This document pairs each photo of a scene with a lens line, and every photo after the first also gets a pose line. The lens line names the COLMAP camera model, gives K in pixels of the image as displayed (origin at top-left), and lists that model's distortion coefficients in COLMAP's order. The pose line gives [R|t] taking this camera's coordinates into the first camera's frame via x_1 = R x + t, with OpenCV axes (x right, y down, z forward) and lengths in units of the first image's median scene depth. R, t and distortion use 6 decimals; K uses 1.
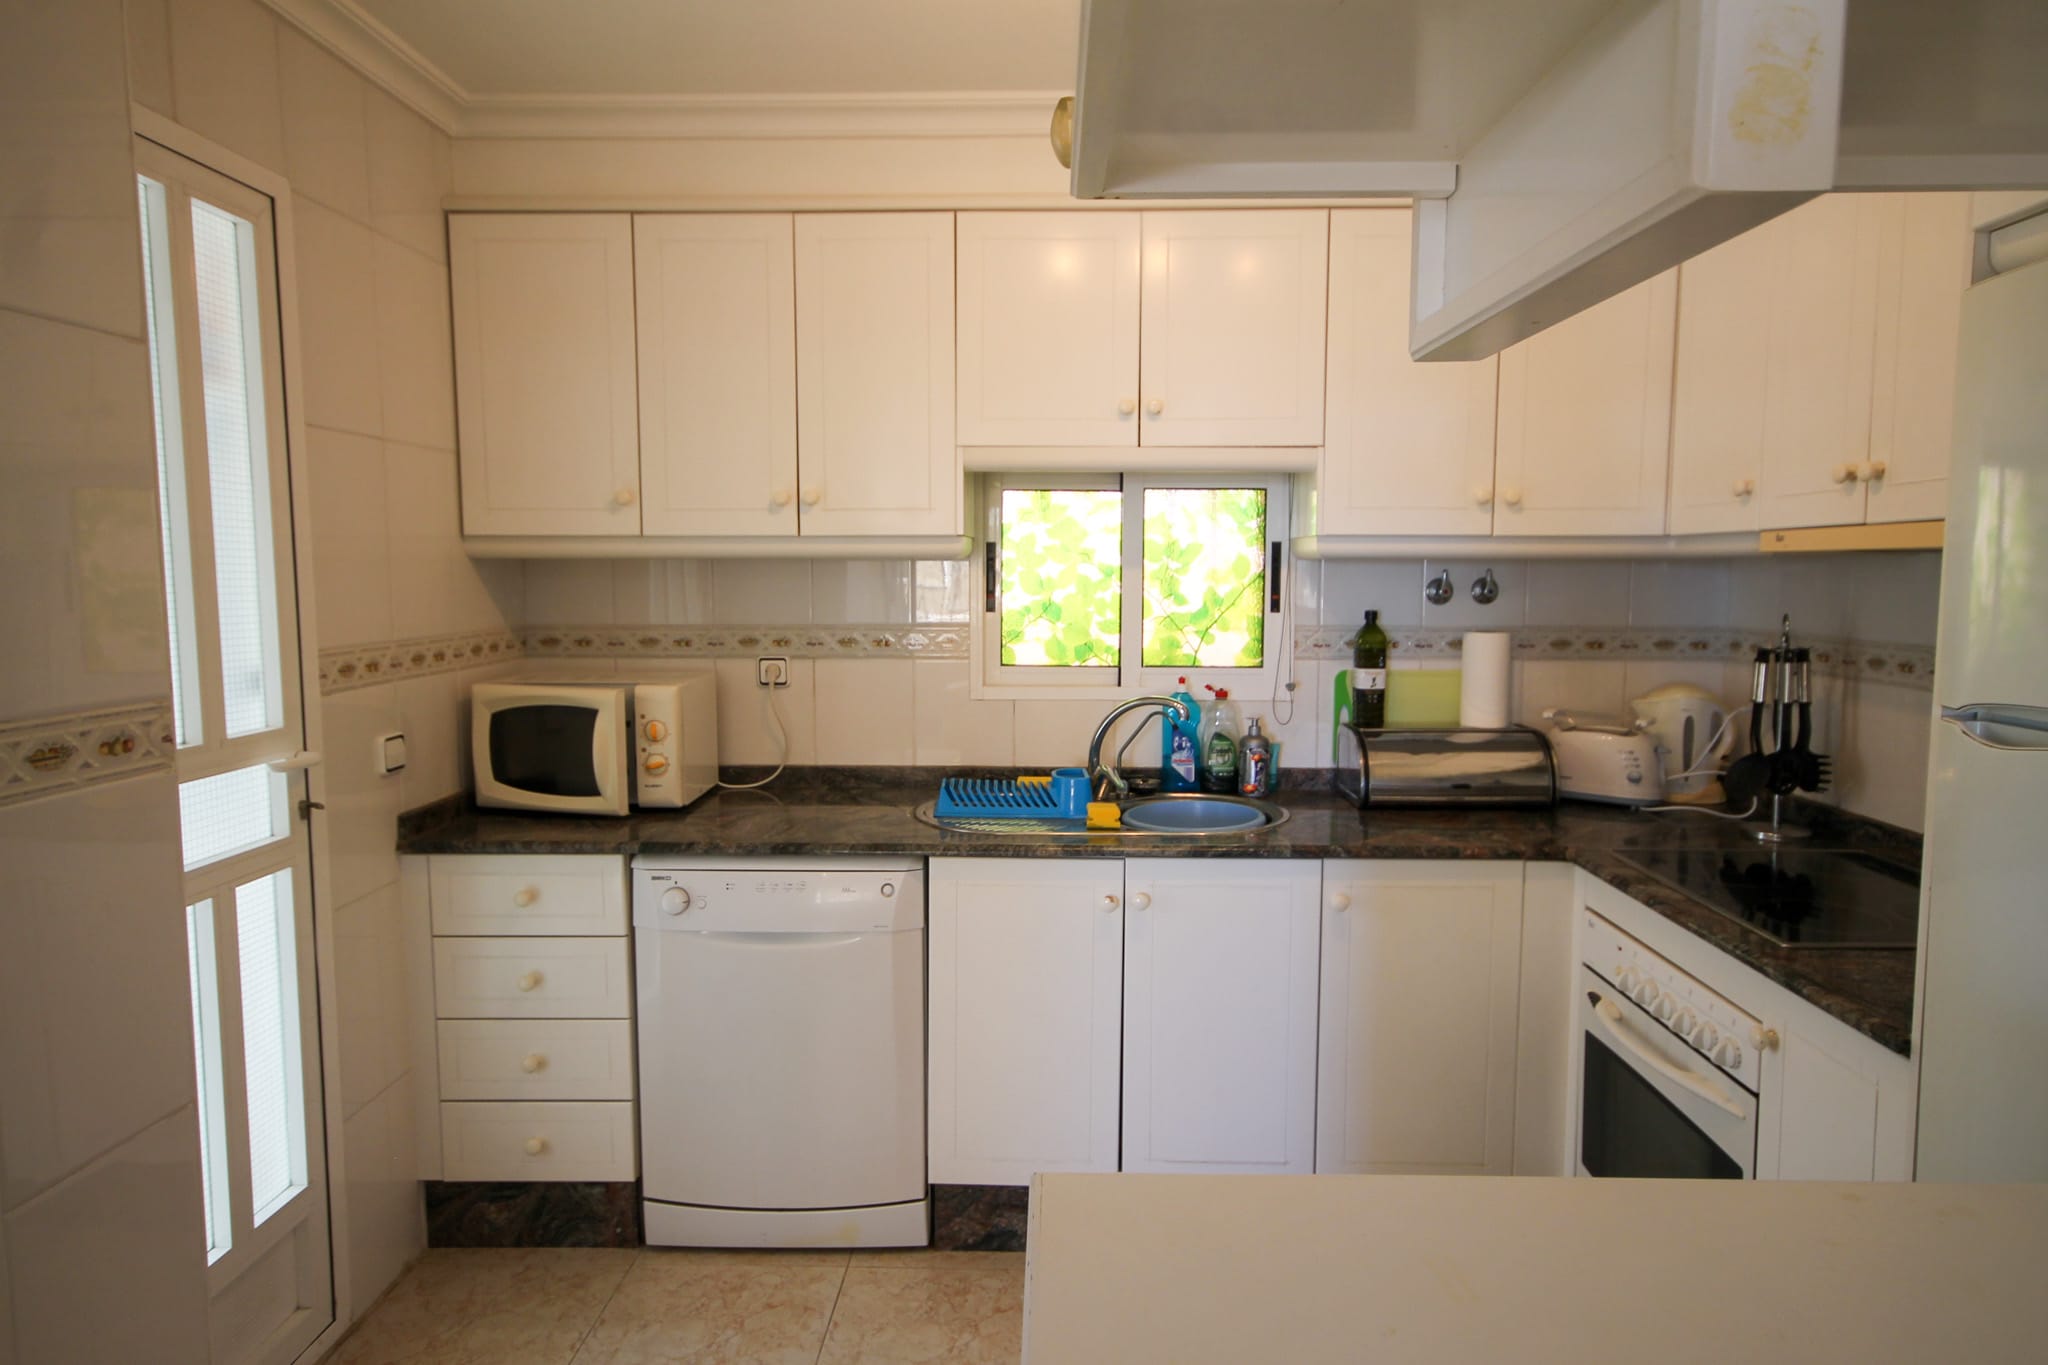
lens RADIAL K [[1142.4, 0, 1024.0], [0, 1142.4, 682.5], [0, 0, 1]] dist [-0.001331, 0.000621]
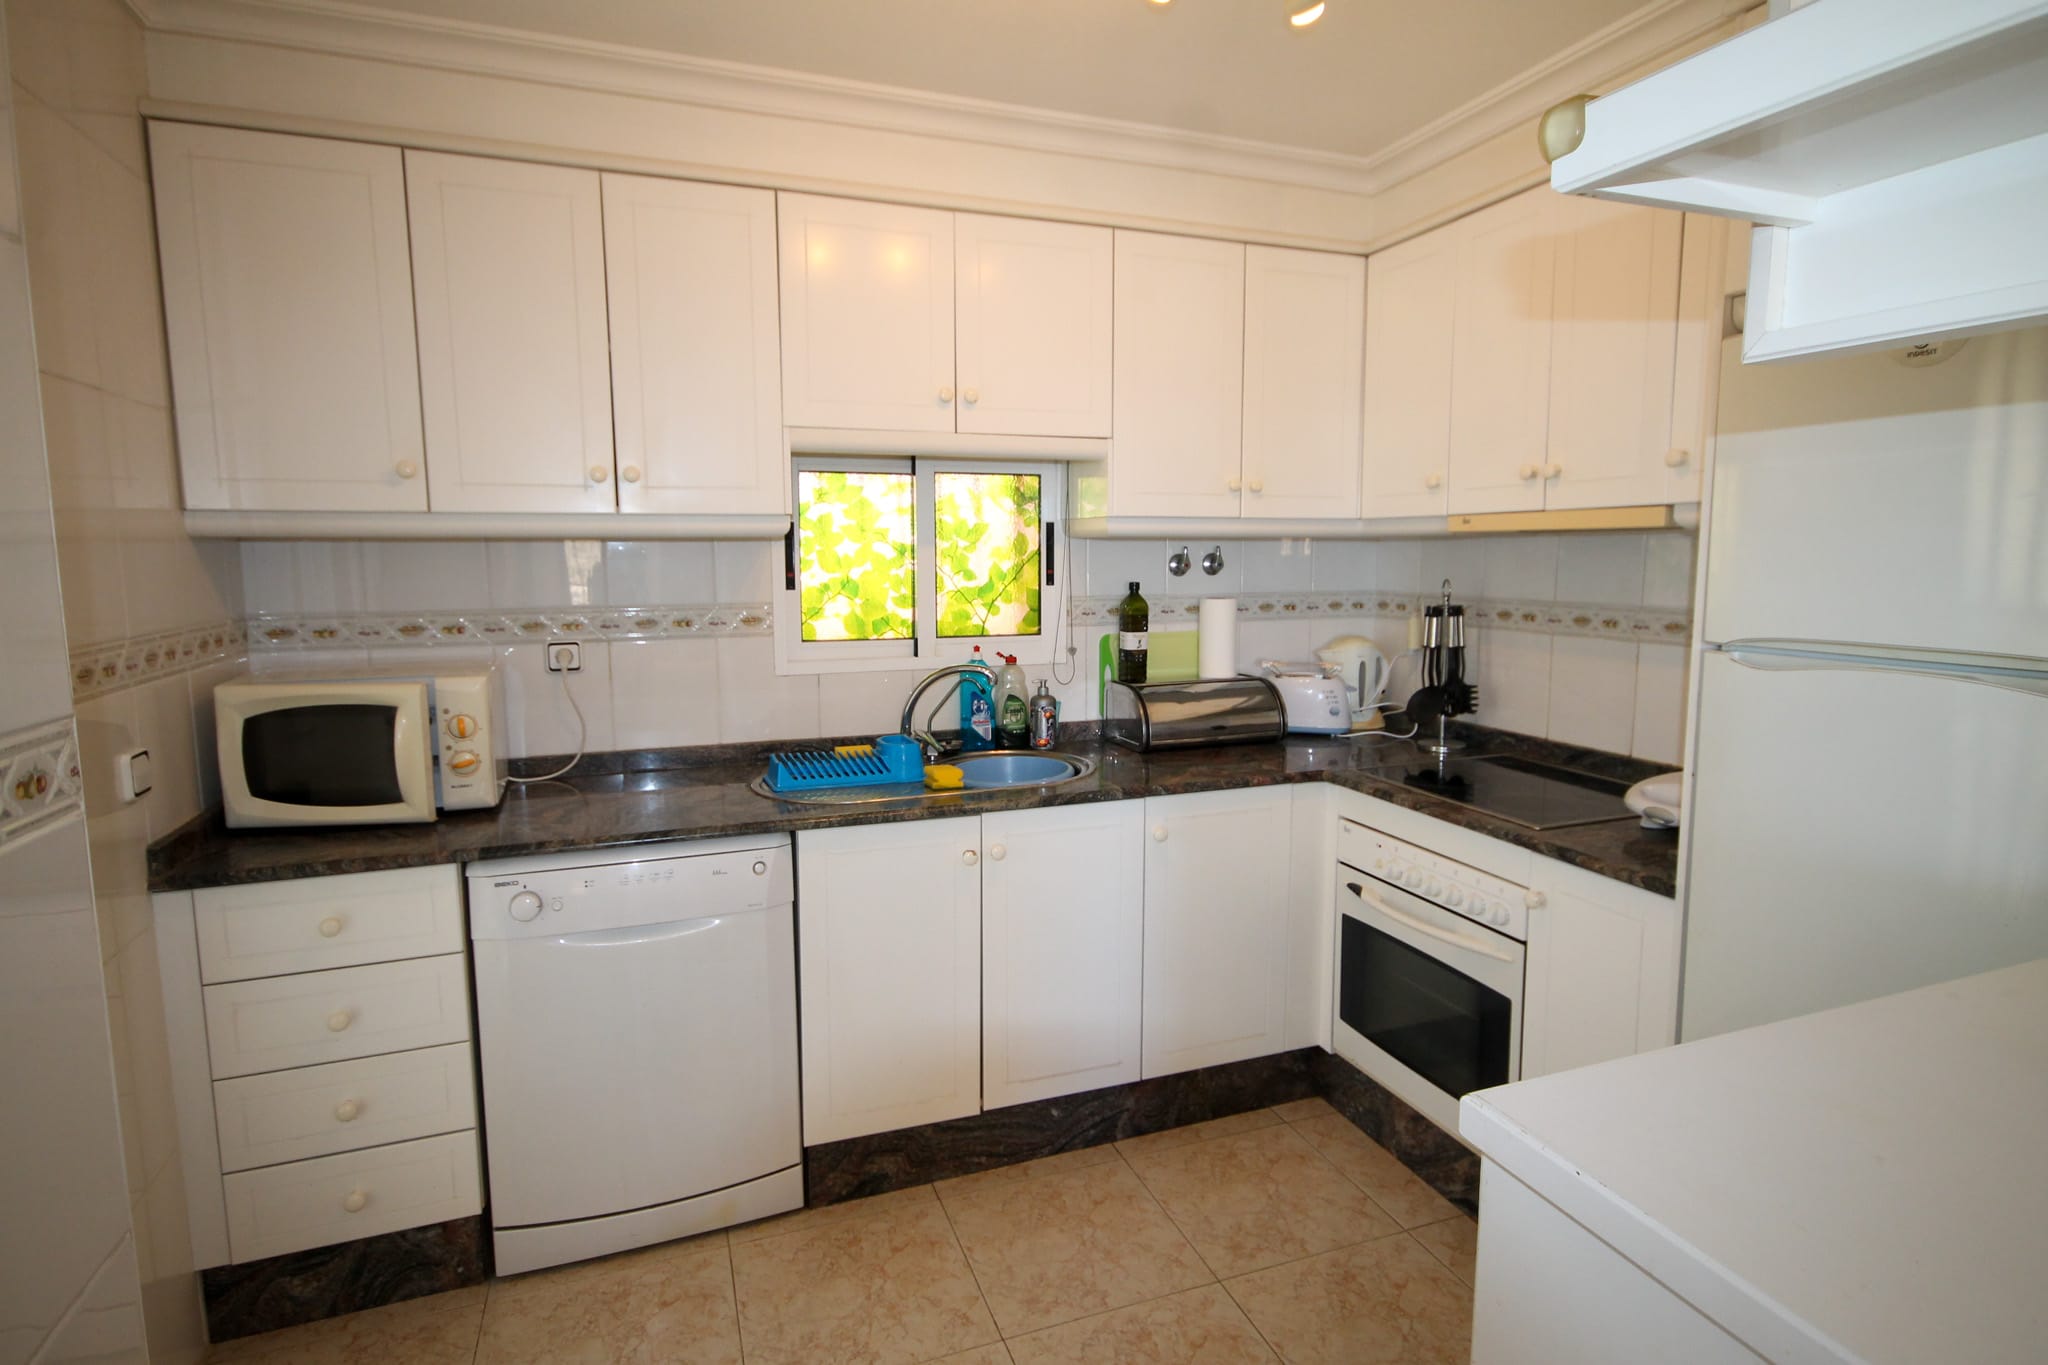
lens RADIAL K [[1034.2, 0, 1032.6], [0, 1034.2, 679.5], [0, 0, 1]] dist [-0.000871, -0.000994]
pose [[0.930046, -0.050244, 0.363991, -0.202870], [0.040557, 0.998591, 0.034211, -0.004894], [-0.365198, -0.017056, 0.930774, 0.063820]]
